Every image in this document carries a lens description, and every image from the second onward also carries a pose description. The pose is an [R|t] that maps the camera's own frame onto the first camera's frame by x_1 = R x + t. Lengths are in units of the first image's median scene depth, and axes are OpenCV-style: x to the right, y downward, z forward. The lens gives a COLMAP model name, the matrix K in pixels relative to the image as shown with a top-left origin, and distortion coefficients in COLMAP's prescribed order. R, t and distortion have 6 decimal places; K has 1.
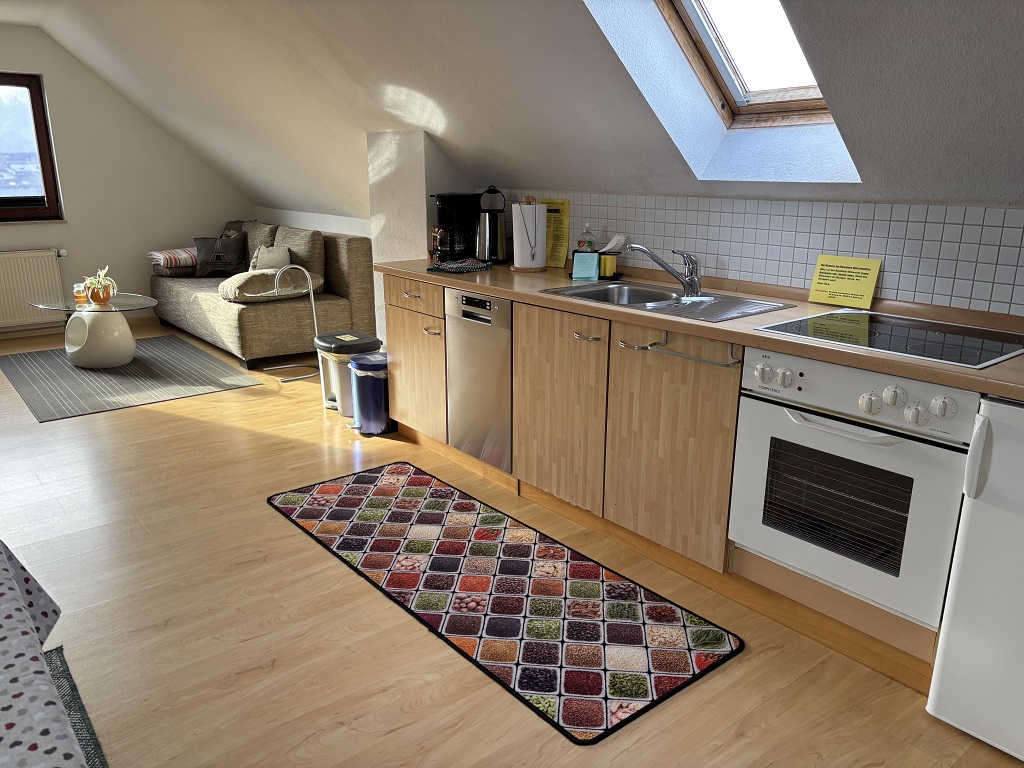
lens RADIAL K [[772.8, 0, 506.4], [0, 772.8, 378.4], [0, 0, 1]] dist [0.029503, -0.016021]
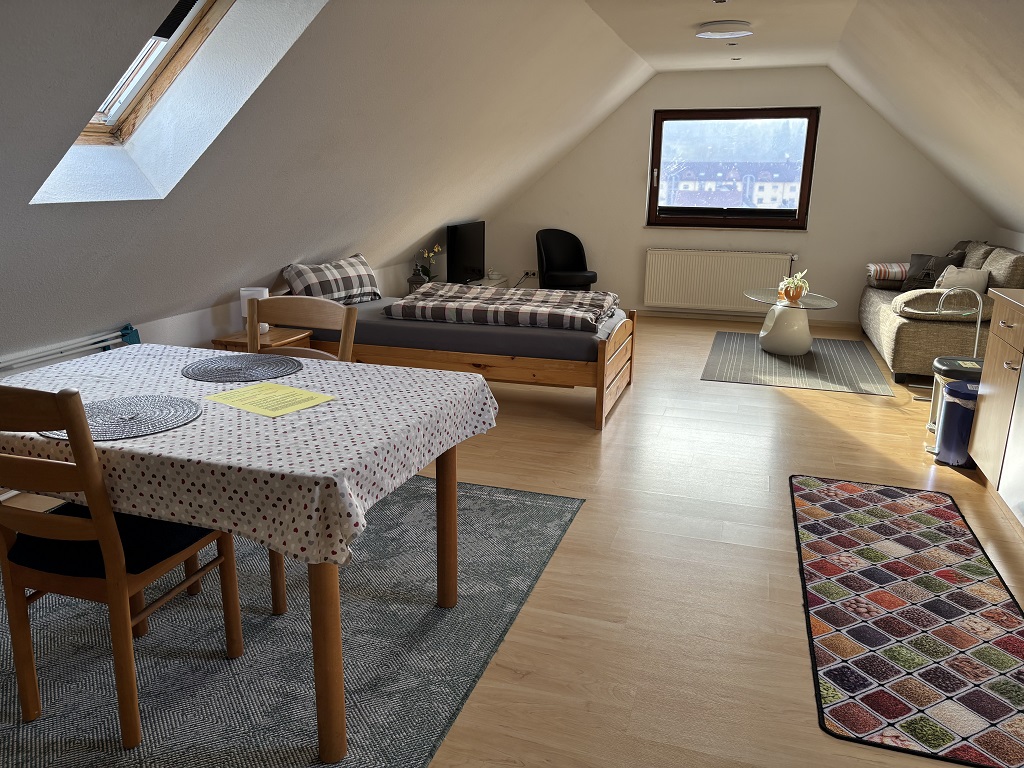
lens RADIAL K [[772.8, 0, 505.8], [0, 772.8, 381.9], [0, 0, 1]] dist [0.029503, -0.016021]
pose [[0.545732, 0.221223, -0.808230, 0.339621], [-0.234012, 0.966383, 0.106502, -0.001376], [0.804621, 0.131014, 0.579155, -0.018620]]
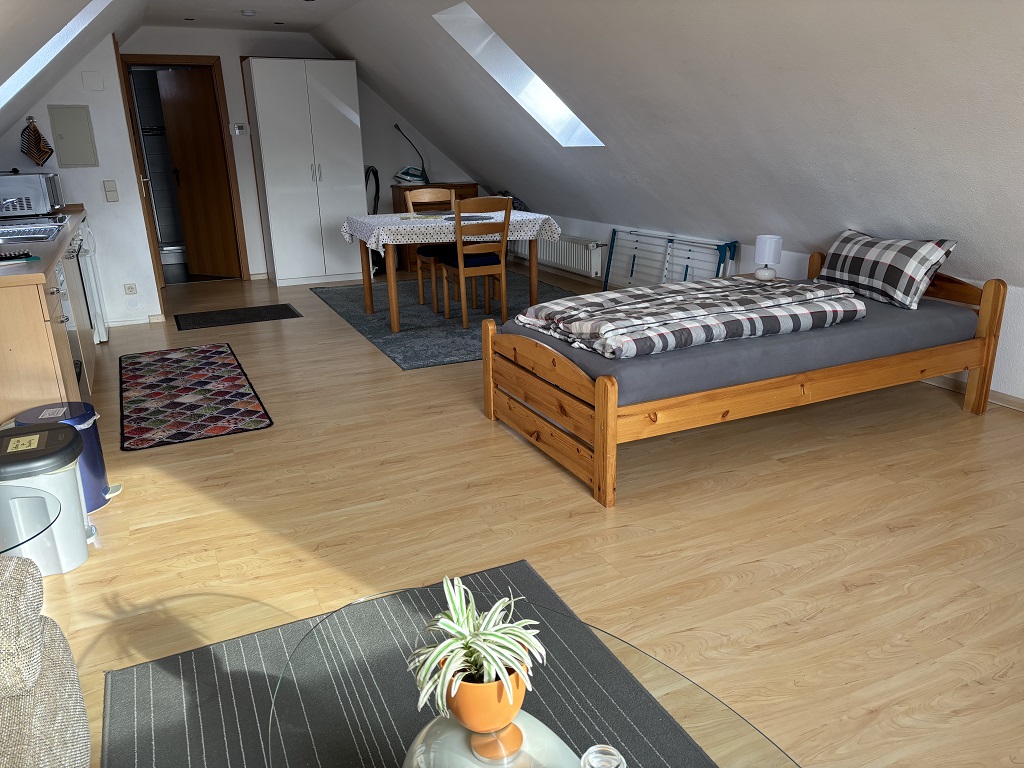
lens RADIAL K [[772.8, 0, 509.4], [0, 772.8, 384.4], [0, 0, 1]] dist [0.029503, -0.016021]
pose [[-0.970093, -0.052583, 0.236968, -0.895313], [0.087309, 0.835323, 0.542782, -0.486436], [-0.226486, 0.547239, -0.805751, 1.752851]]
